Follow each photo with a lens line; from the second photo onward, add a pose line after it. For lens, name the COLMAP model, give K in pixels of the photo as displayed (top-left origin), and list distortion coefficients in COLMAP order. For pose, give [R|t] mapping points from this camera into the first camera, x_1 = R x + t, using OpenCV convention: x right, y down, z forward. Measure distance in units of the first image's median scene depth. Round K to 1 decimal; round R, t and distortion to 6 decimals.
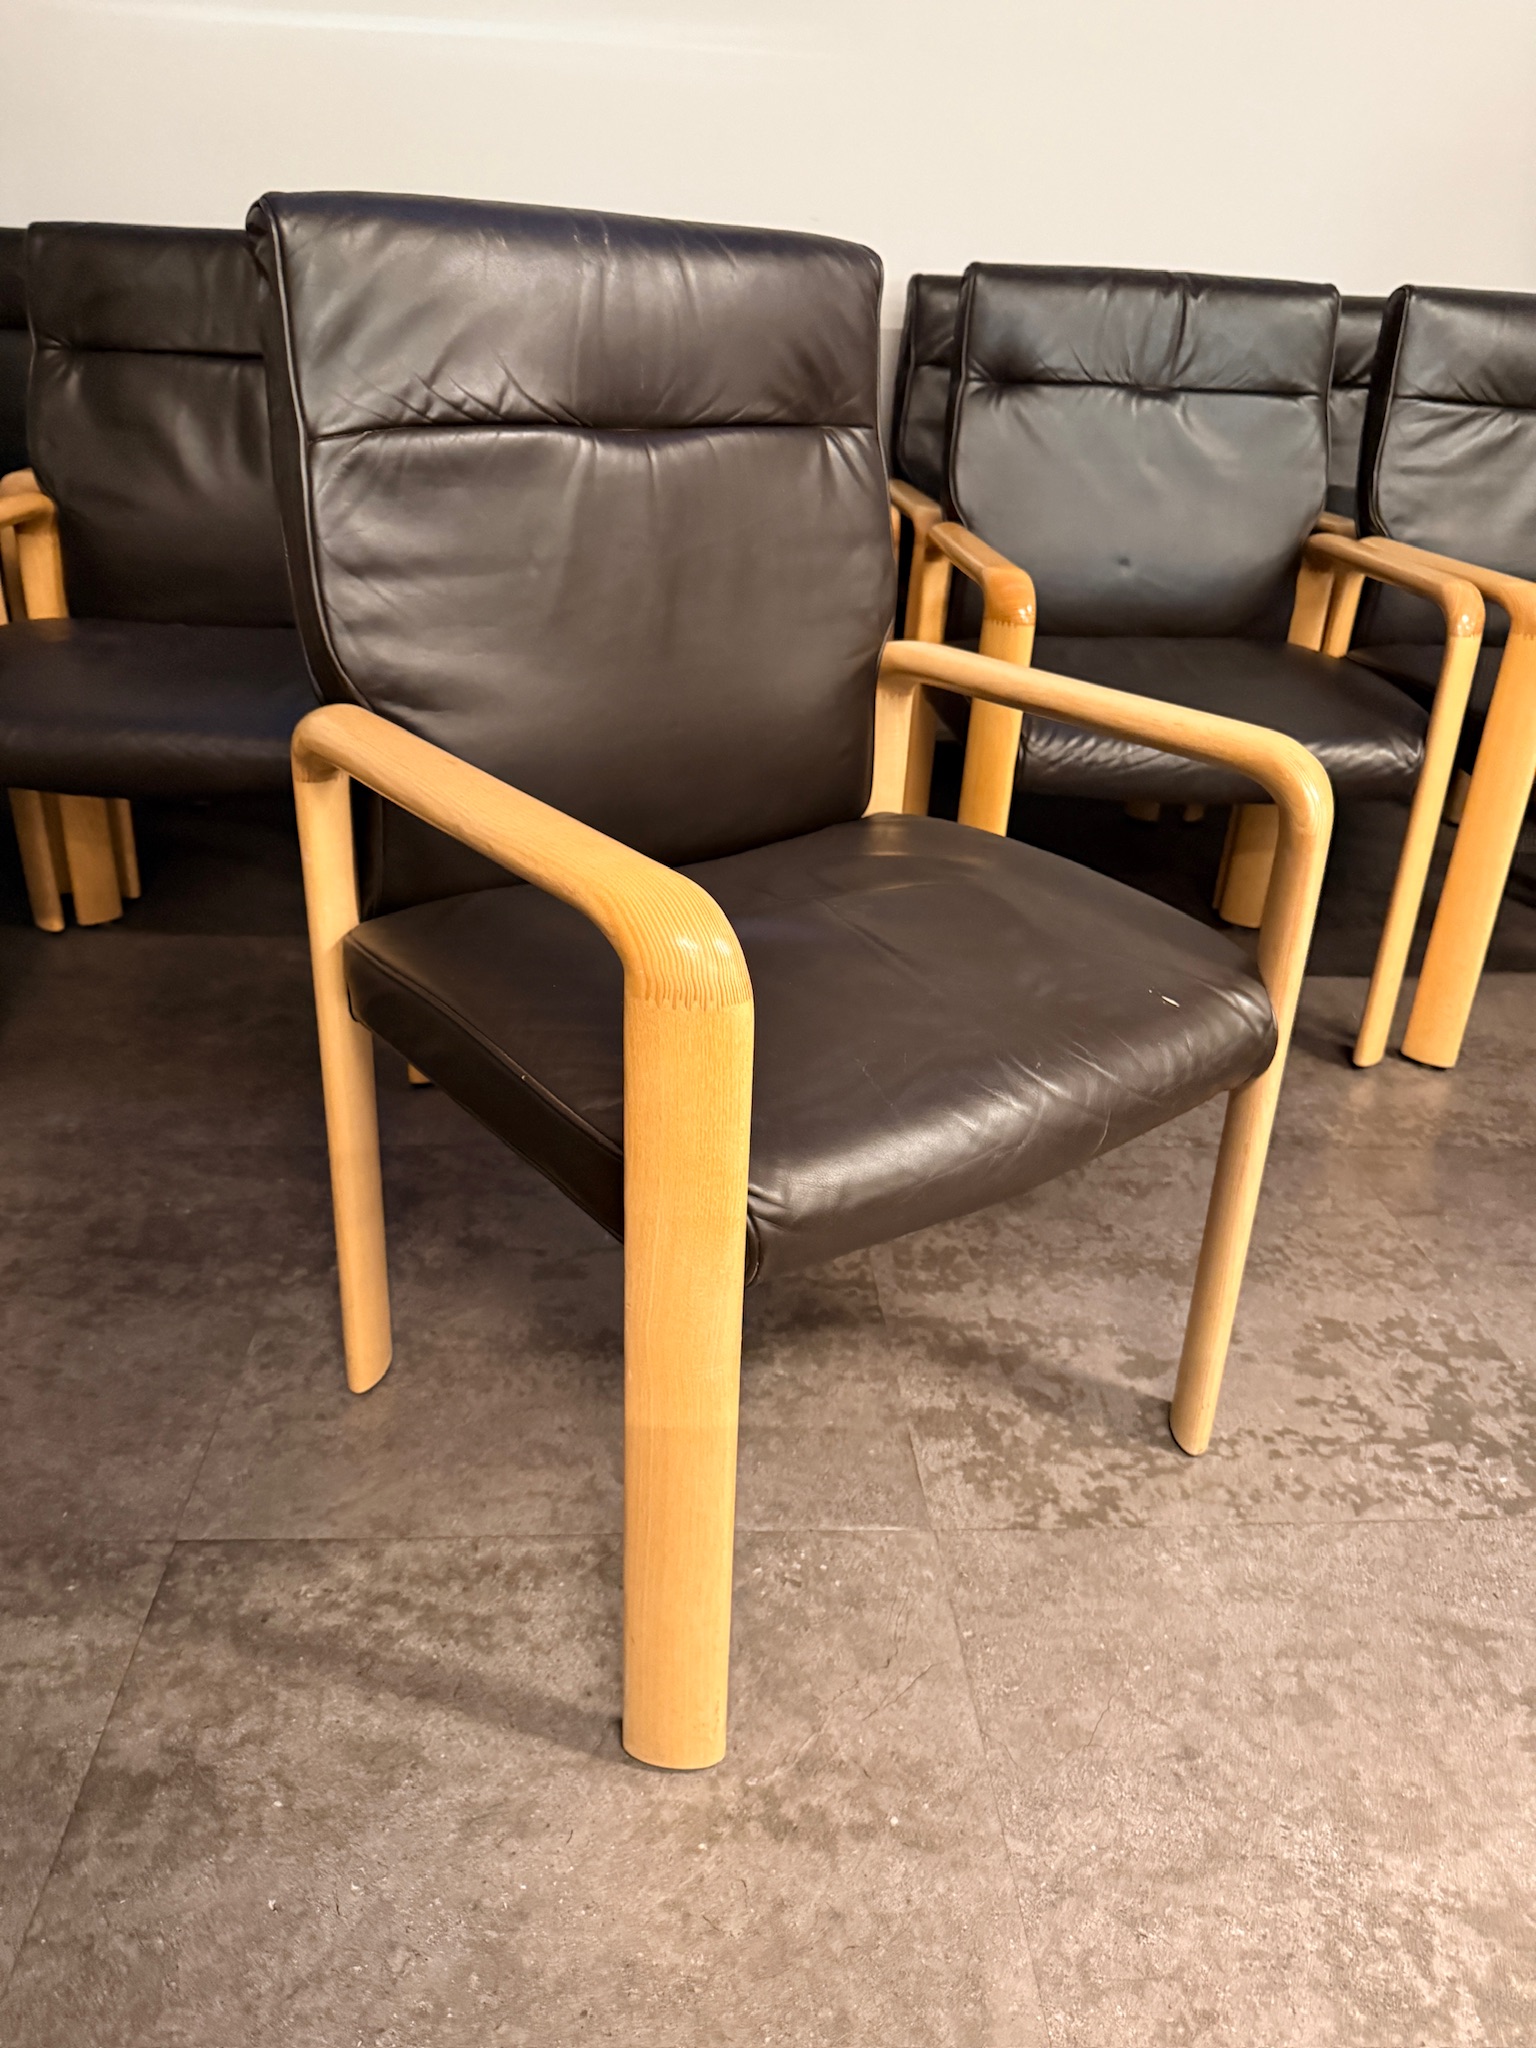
lens RADIAL K [[1459.8, 0, 768.9], [0, 1459.8, 1015.2], [0, 0, 1]] dist [0.122139, -0.266255]
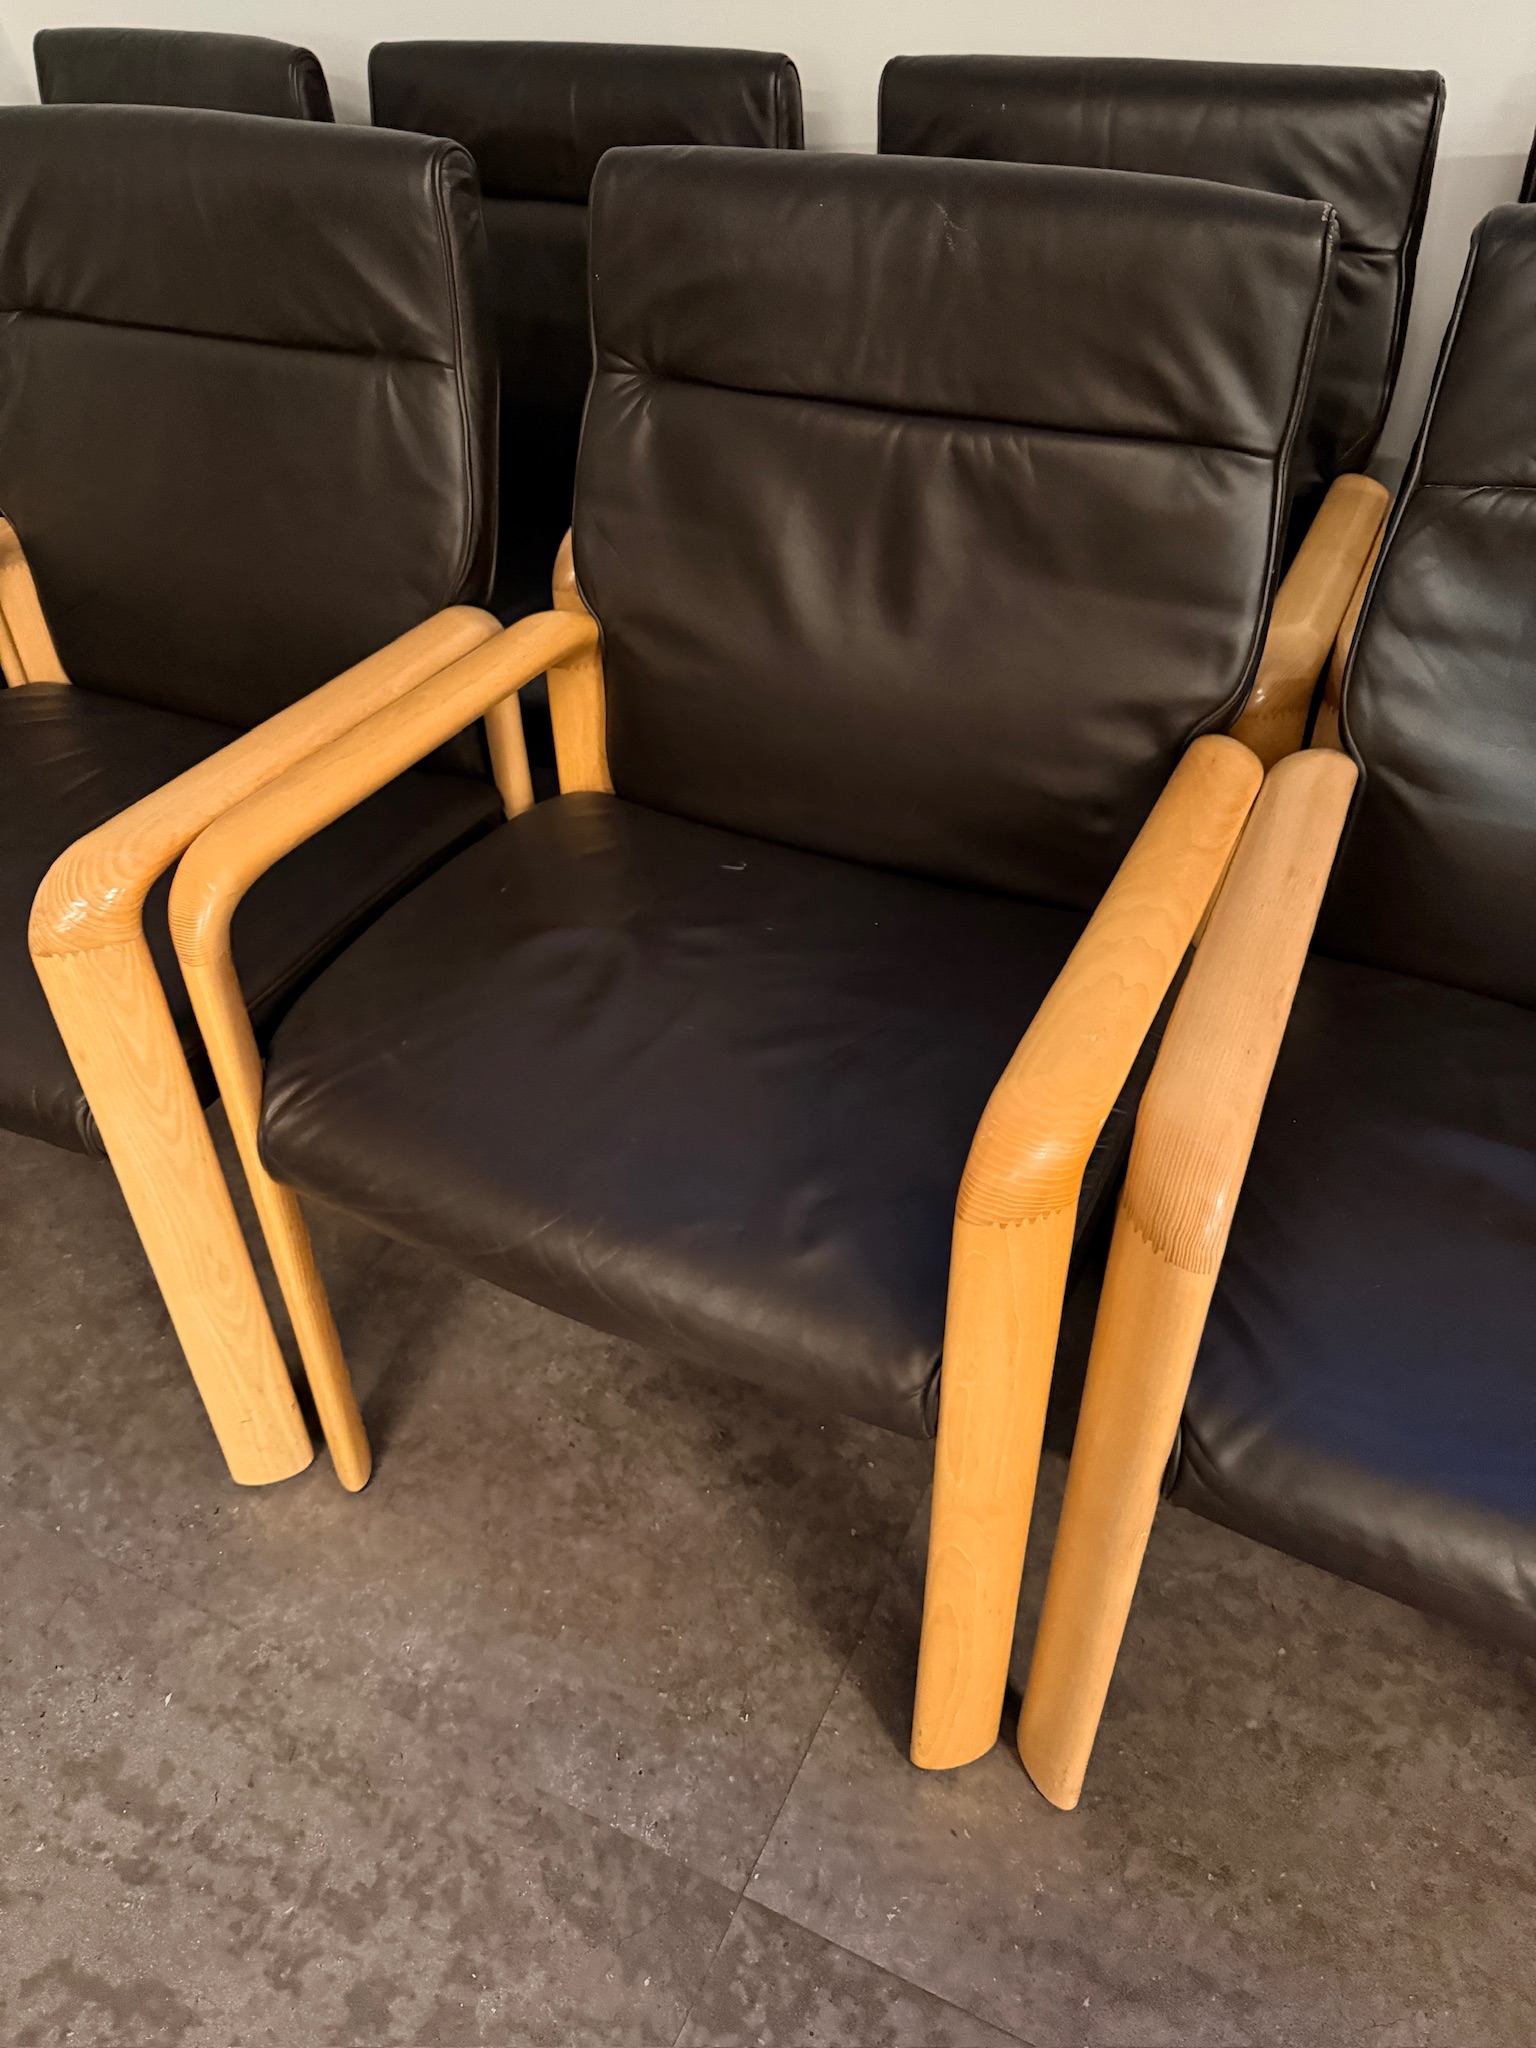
lens RADIAL K [[1481.5, 0, 773.8], [0, 1481.5, 1030.6], [0, 0, 1]] dist [-0.007244, -0.002290]
pose [[0.864278, 0.263200, -0.428661, -0.151981], [-0.166067, 0.953702, 0.250749, -0.506974], [0.474812, -0.145530, 0.867972, 0.666322]]
